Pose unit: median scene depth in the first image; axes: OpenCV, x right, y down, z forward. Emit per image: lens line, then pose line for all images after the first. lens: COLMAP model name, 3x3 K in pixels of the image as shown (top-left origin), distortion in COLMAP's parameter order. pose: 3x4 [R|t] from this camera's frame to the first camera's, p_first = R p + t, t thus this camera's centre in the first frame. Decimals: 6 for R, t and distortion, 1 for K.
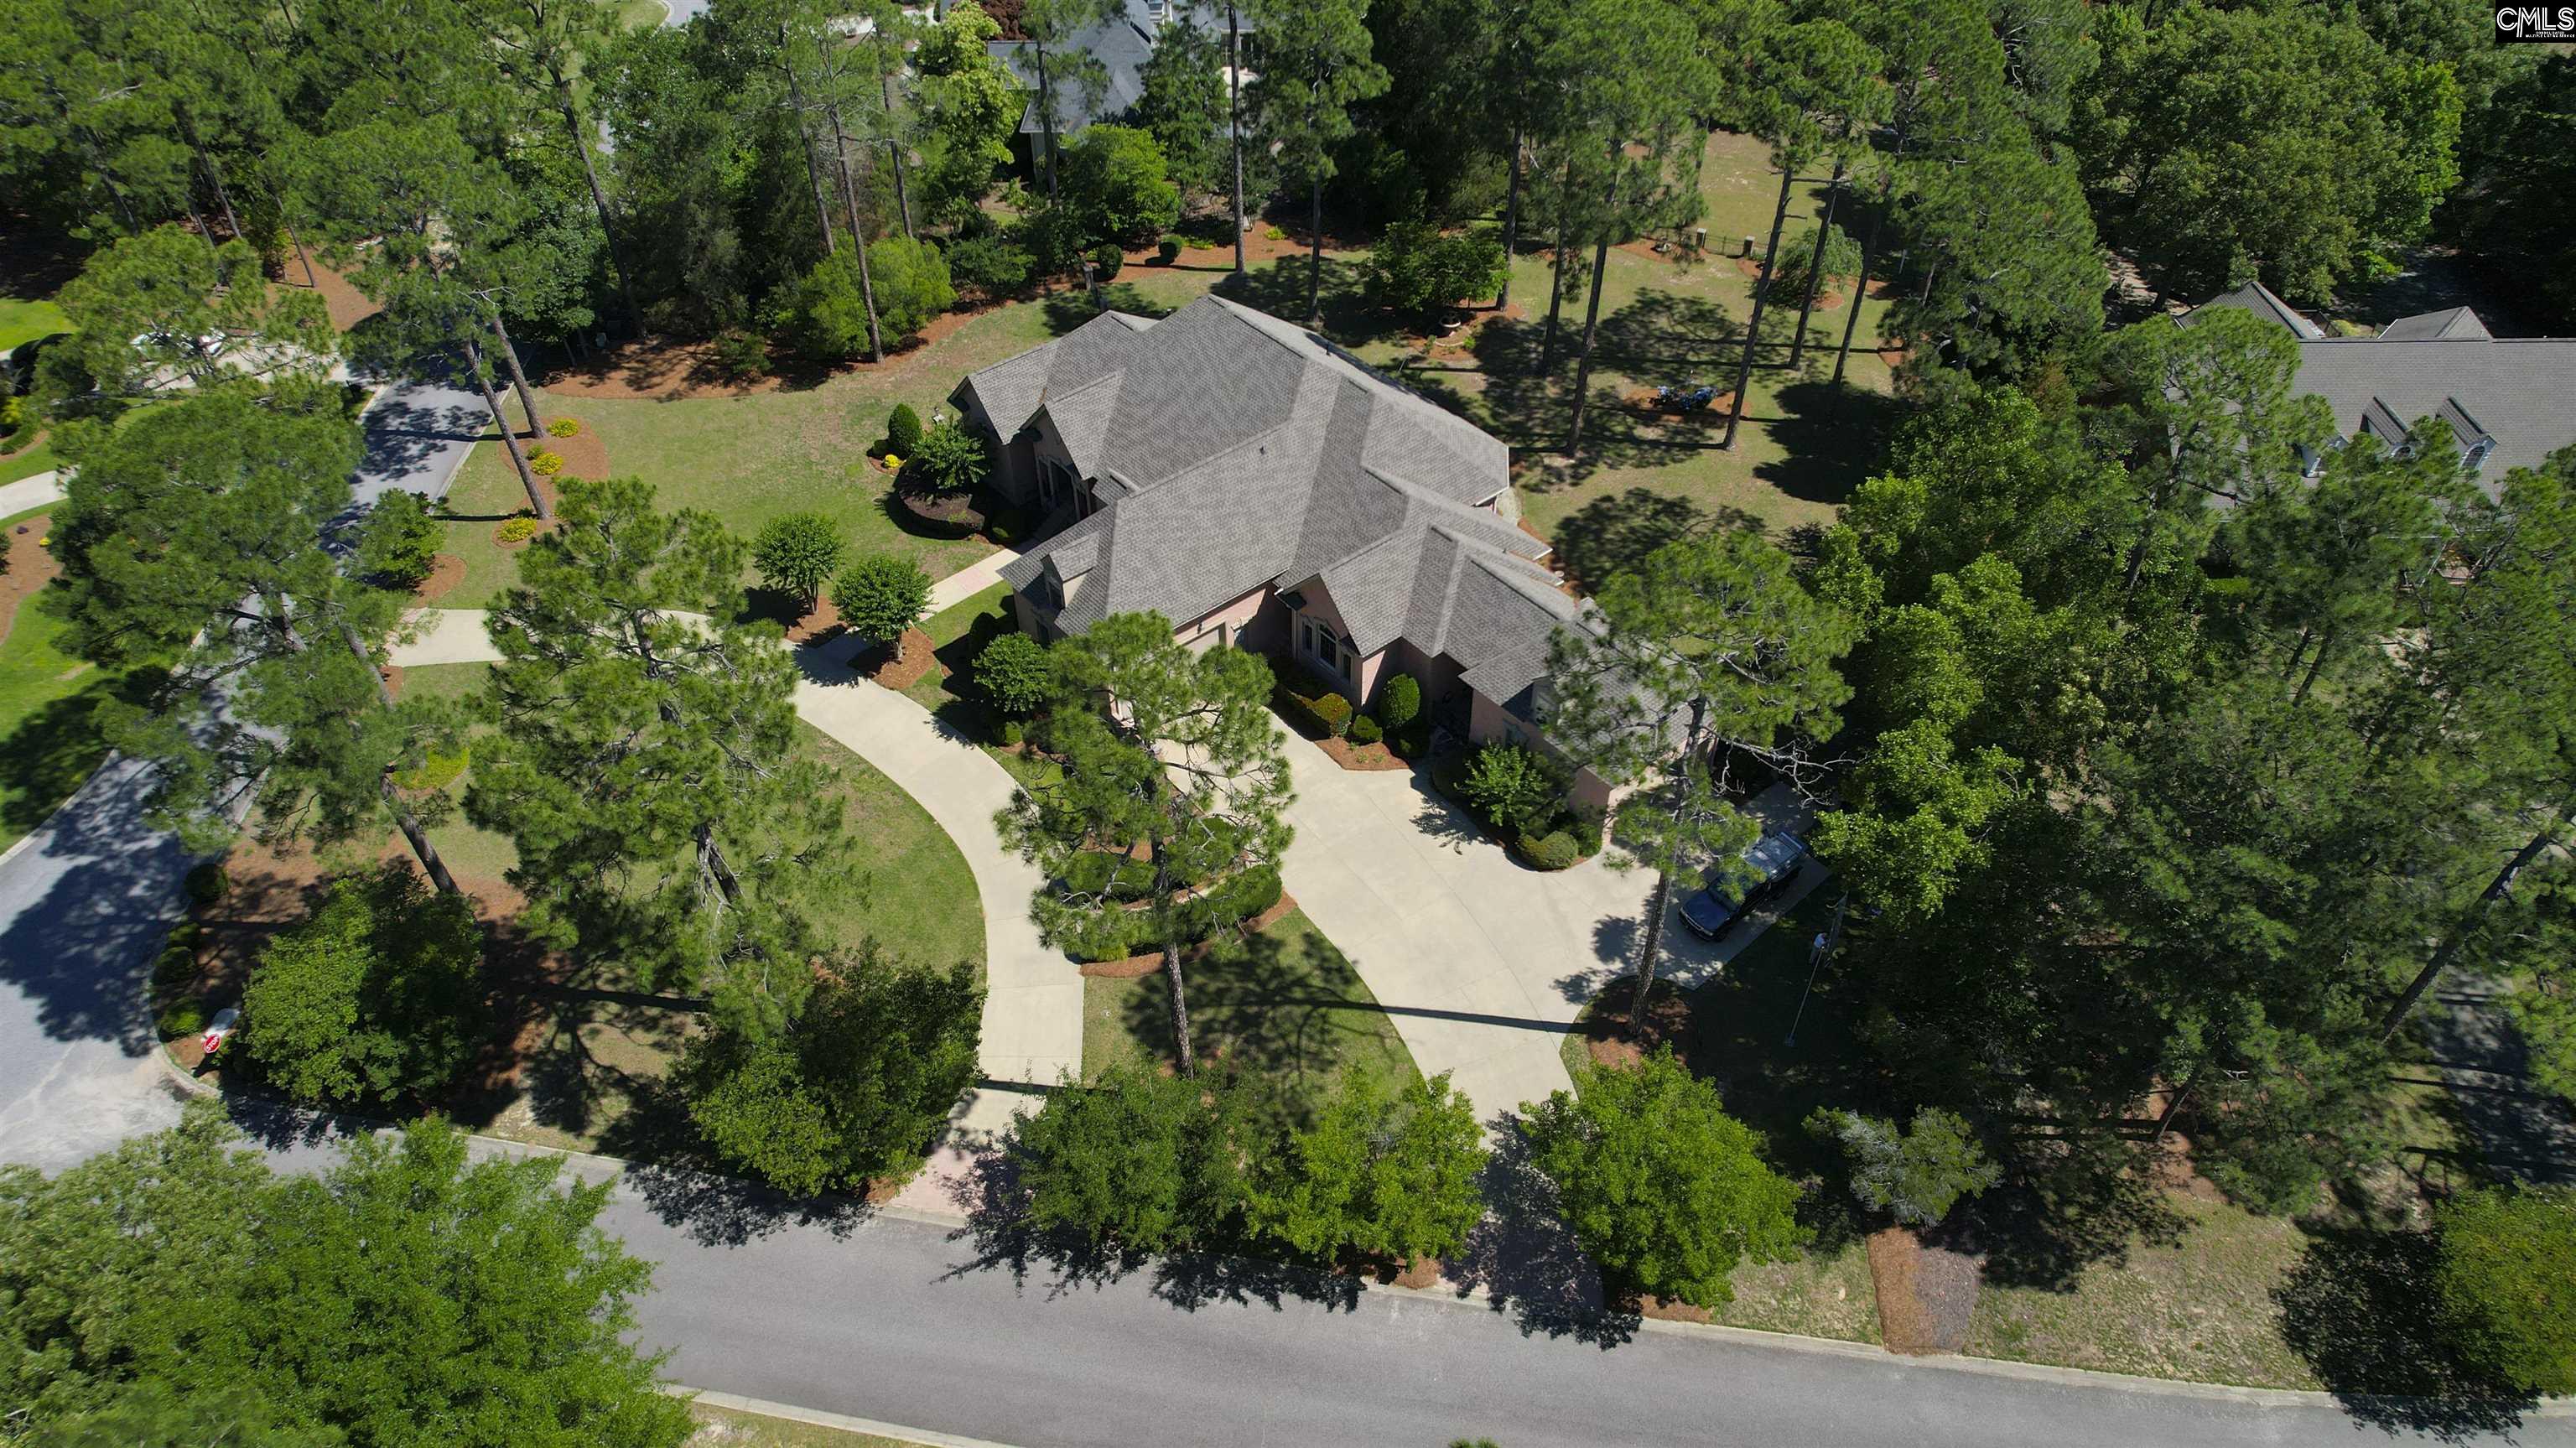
lens RADIAL K [[1655.0, 0, 1288.0], [0, 1655.0, 724.0], [0, 0, 1]] dist [-0.068967, 0.054116]
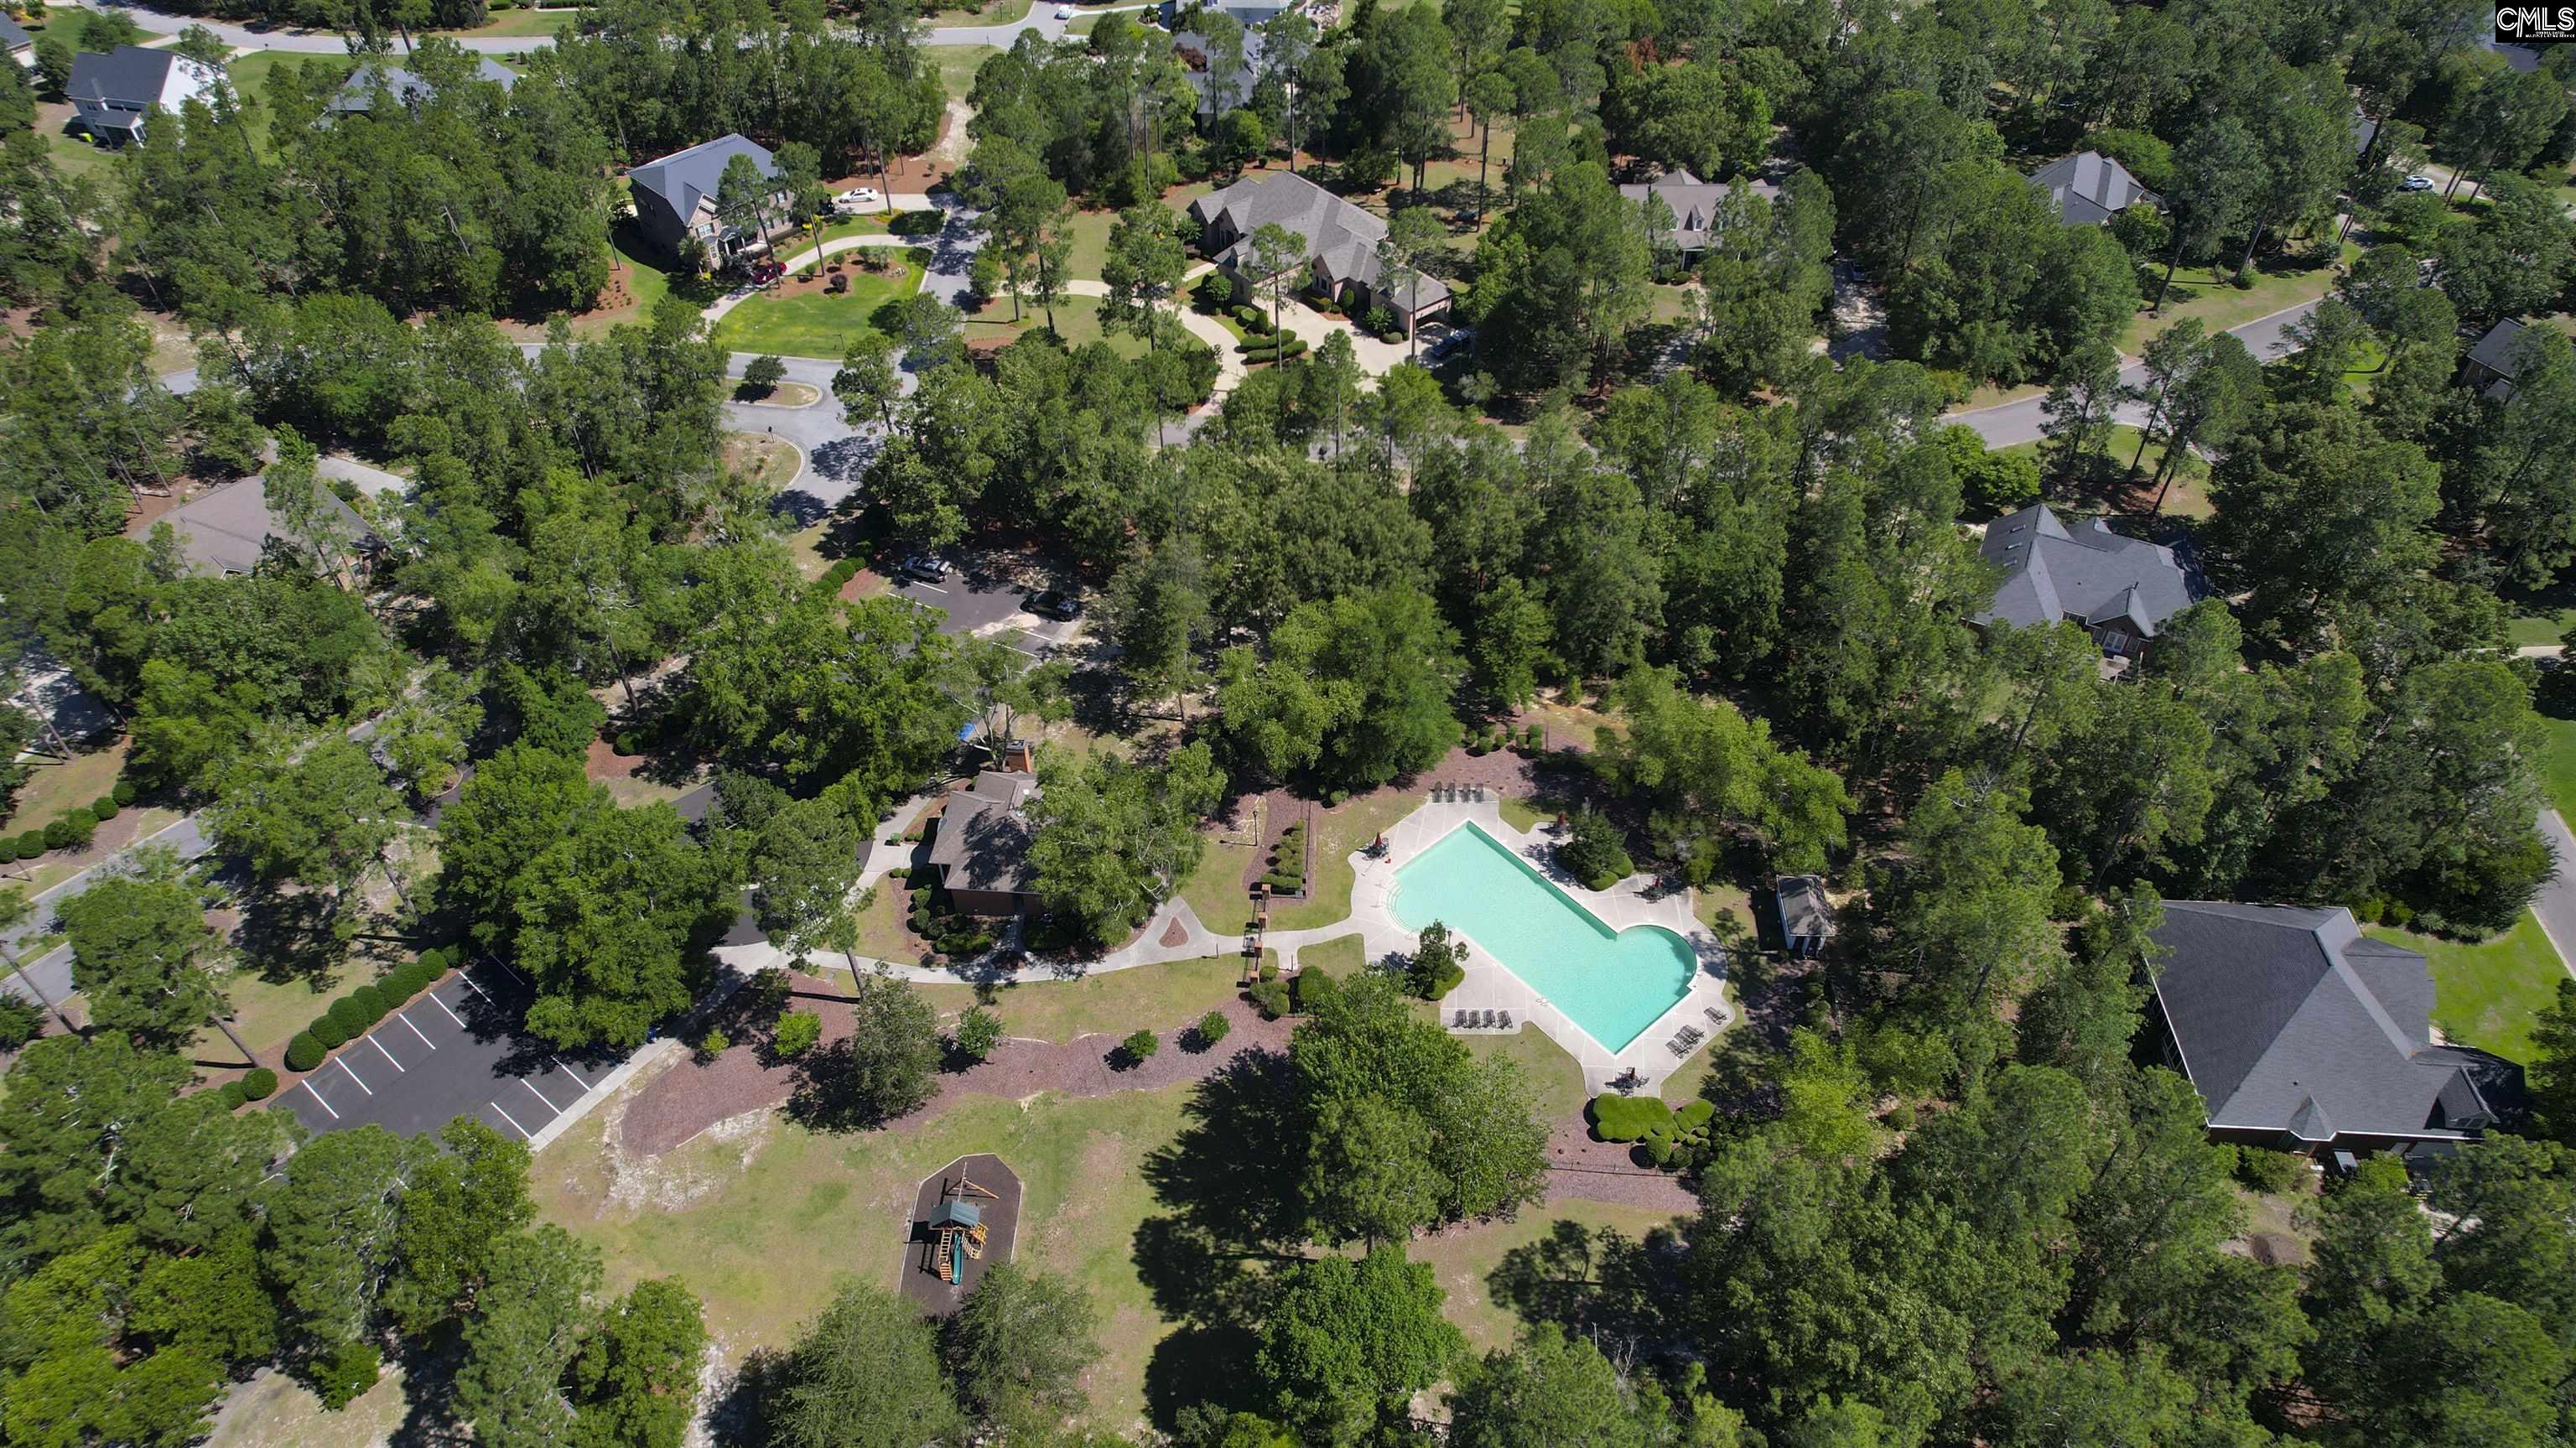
lens RADIAL K [[1655.0, 0, 1288.0], [0, 1655.0, 724.0], [0, 0, 1]] dist [-0.068967, 0.054116]
pose [[0.999861, 0.009333, -0.013815, 0.006028], [-0.009259, 0.999943, 0.005390, 0.610308], [0.013864, -0.005261, 0.999890, -1.647500]]
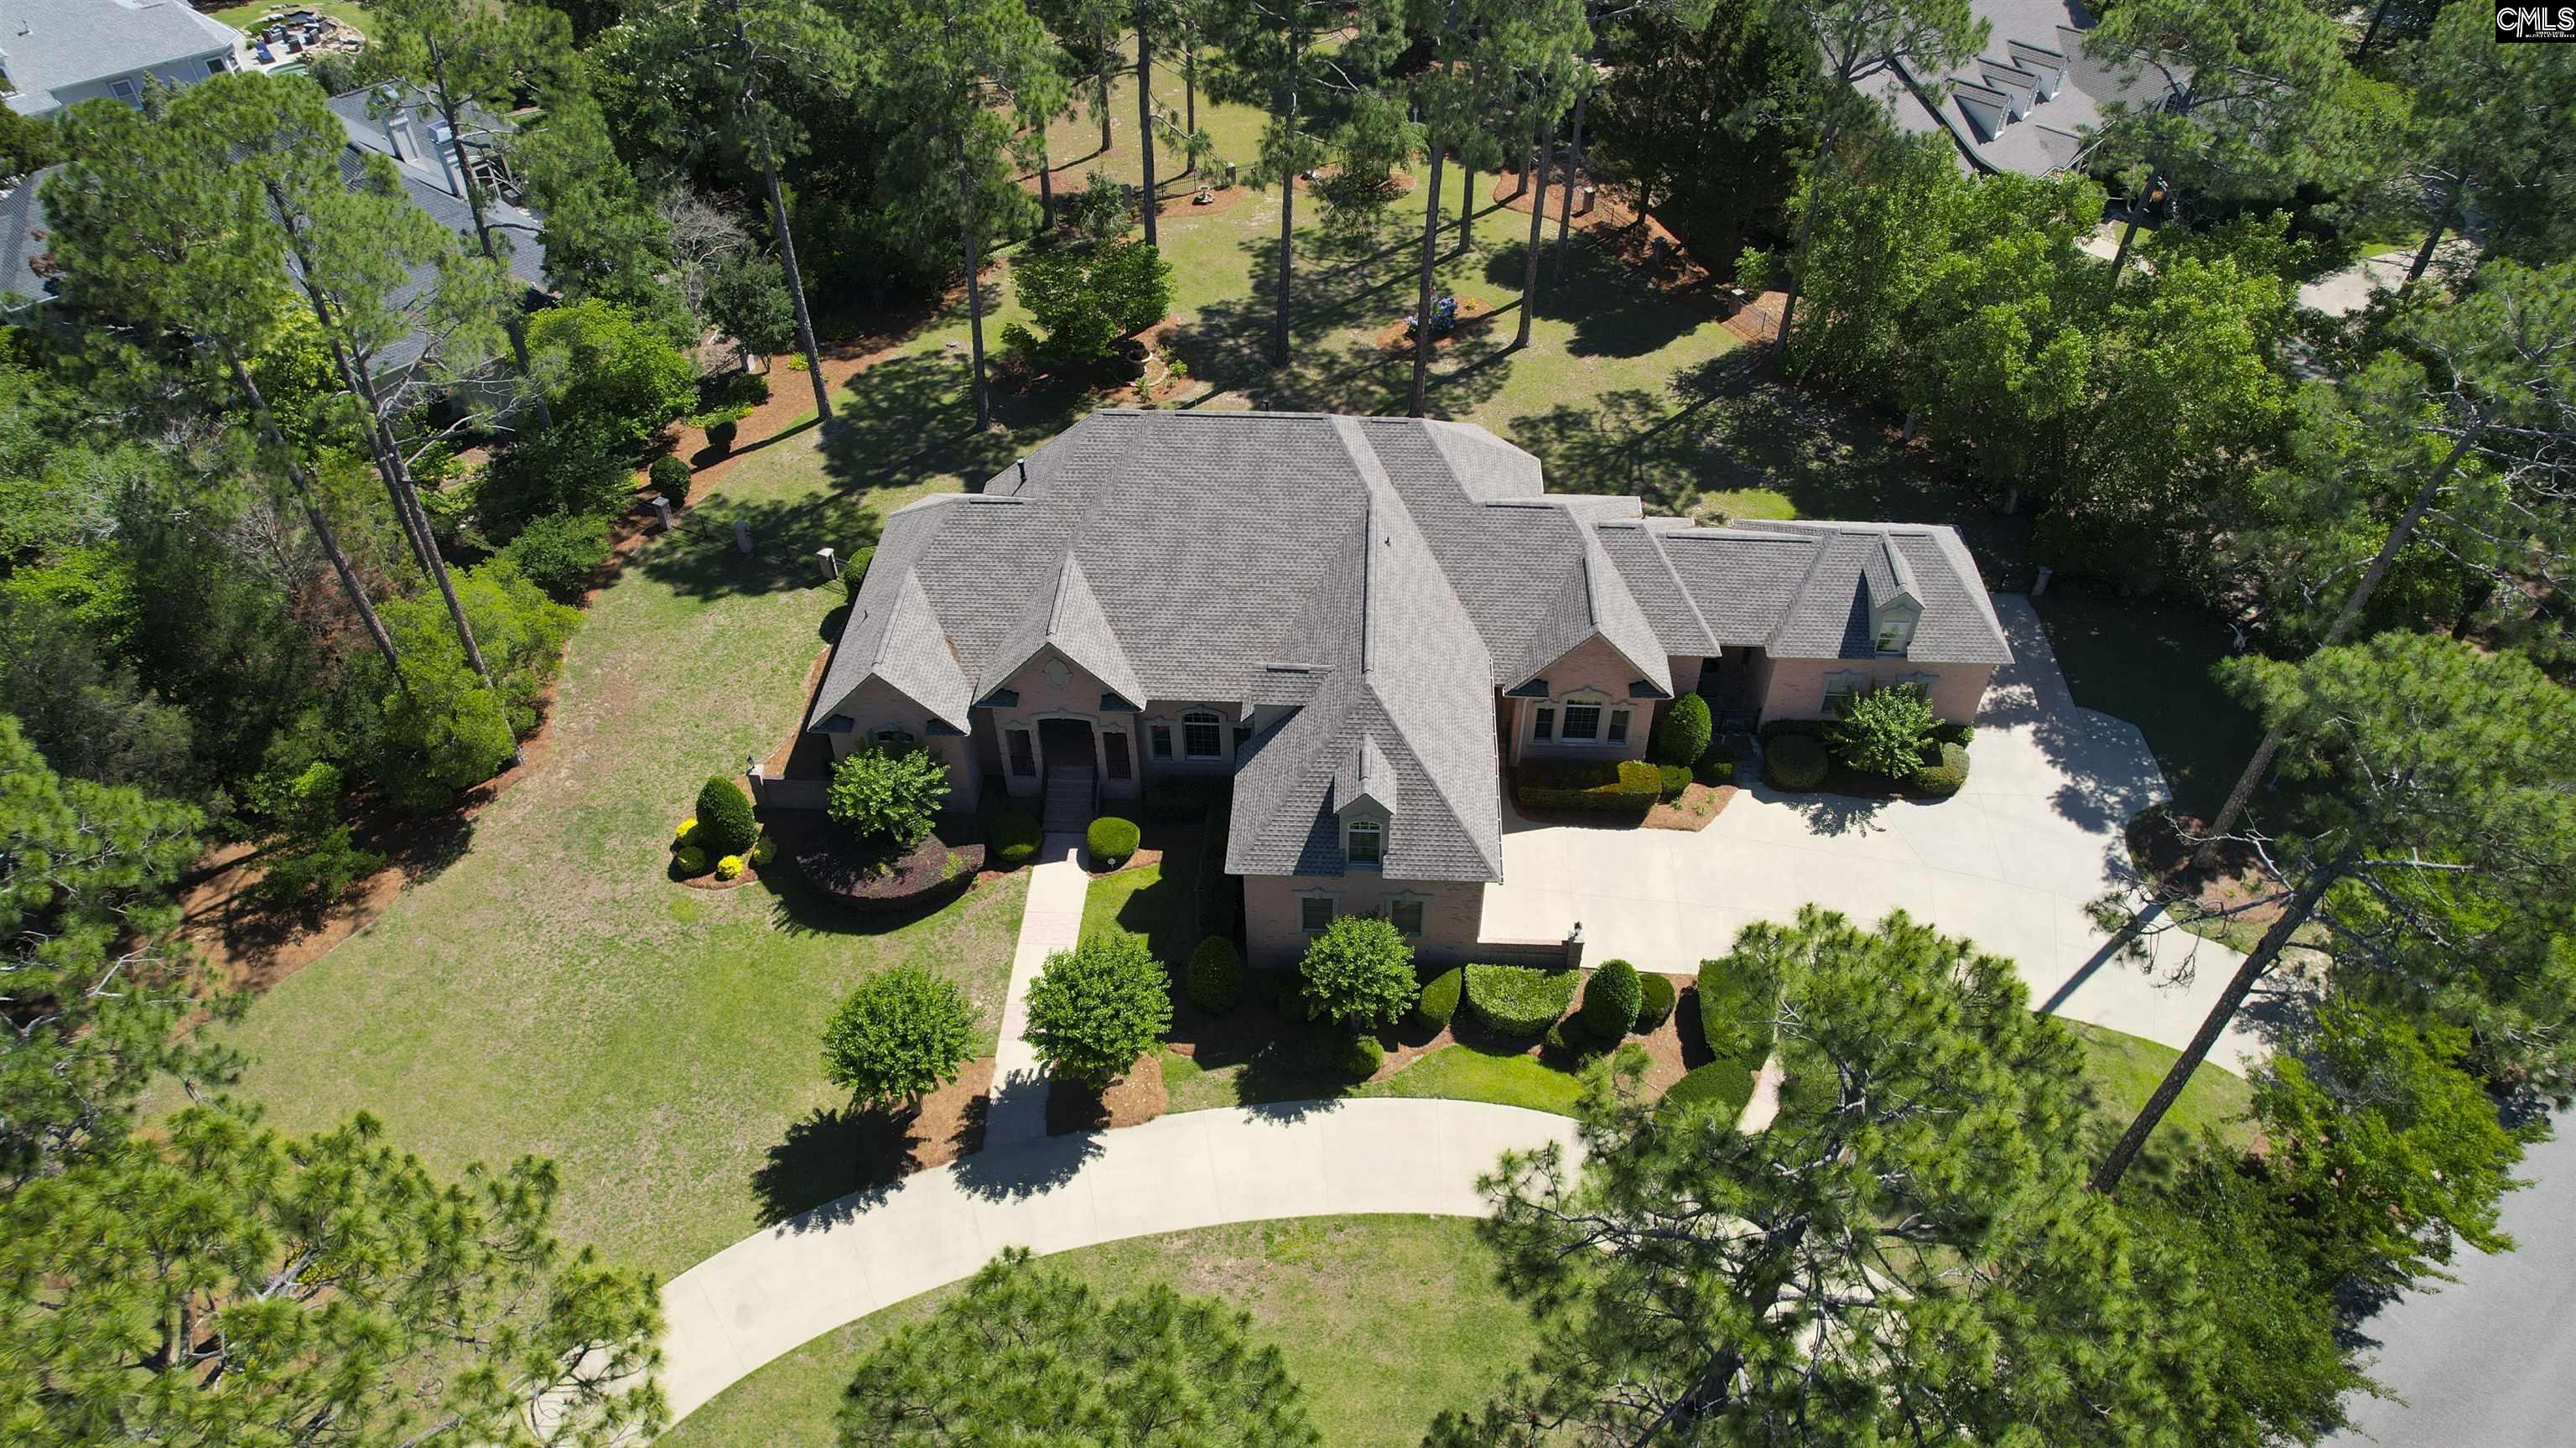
lens RADIAL K [[1655.0, 0, 1288.0], [0, 1655.0, 724.0], [0, 0, 1]] dist [-0.068967, 0.054116]
pose [[0.675850, -0.504471, 0.537341, -0.413481], [0.503188, 0.848525, 0.163726, -0.203739], [-0.538543, 0.159730, 0.827320, 0.349578]]
